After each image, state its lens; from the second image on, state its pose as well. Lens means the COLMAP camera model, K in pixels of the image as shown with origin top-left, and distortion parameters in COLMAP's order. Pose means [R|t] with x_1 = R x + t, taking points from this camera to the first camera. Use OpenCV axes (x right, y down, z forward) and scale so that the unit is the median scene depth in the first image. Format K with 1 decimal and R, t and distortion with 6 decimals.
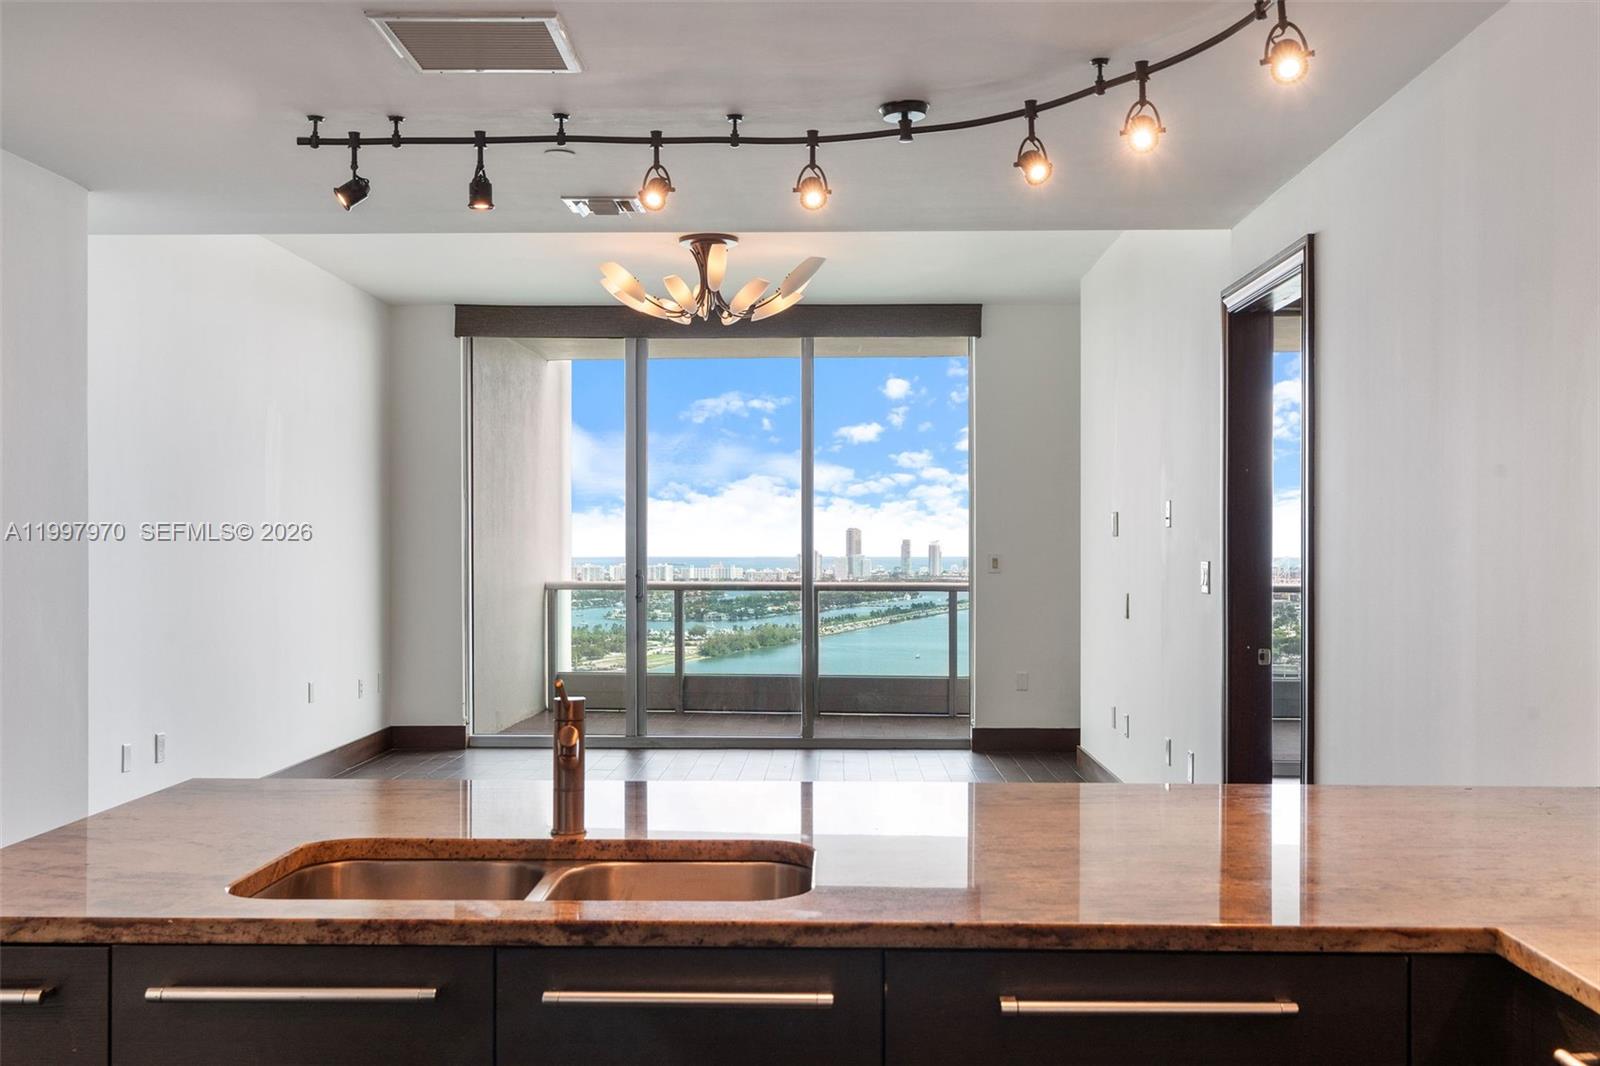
lens RADIAL K [[1572.6, 0, 802.3], [0, 1572.6, 559.4], [0, 0, 1]] dist [0.009181, 0.009449]
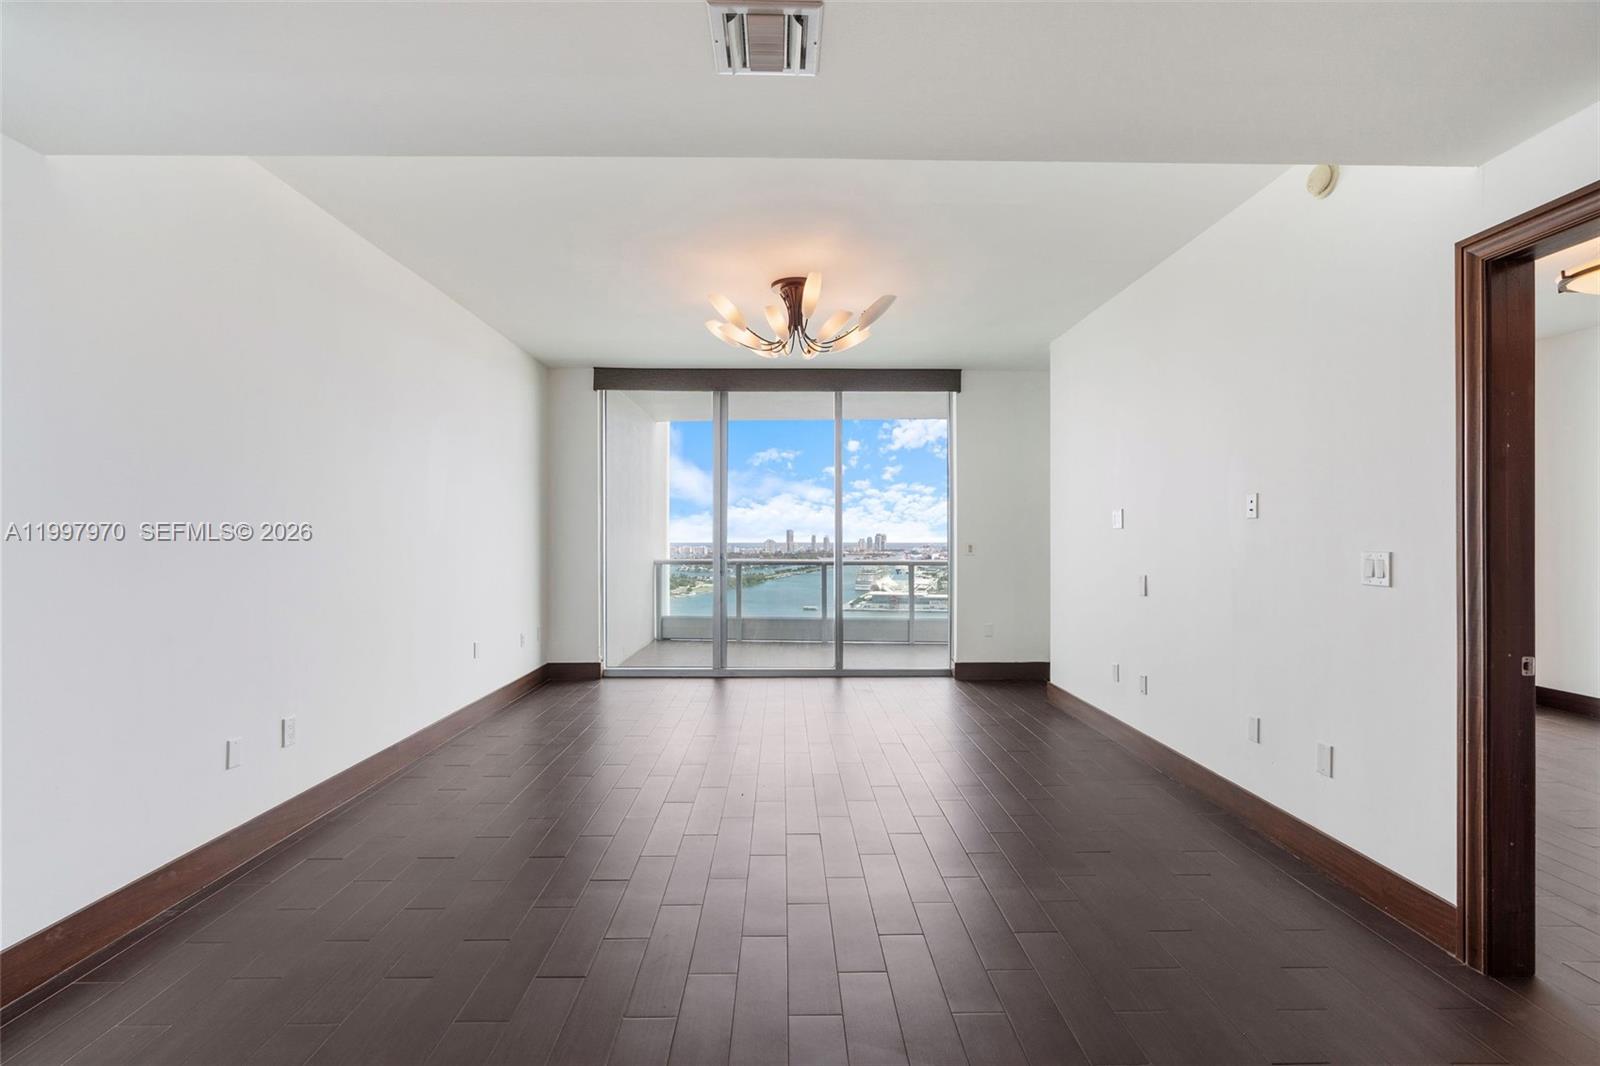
lens RADIAL K [[717.0, 0, 797.9], [0, 717.0, 541.6], [0, 0, 1]] dist [-0.004970, 0.000054]
pose [[0.999111, -0.001521, 0.042121, -0.062452], [0.001610, 0.999997, -0.002088, -0.002649], [-0.042118, 0.002154, 0.999110, 0.343216]]
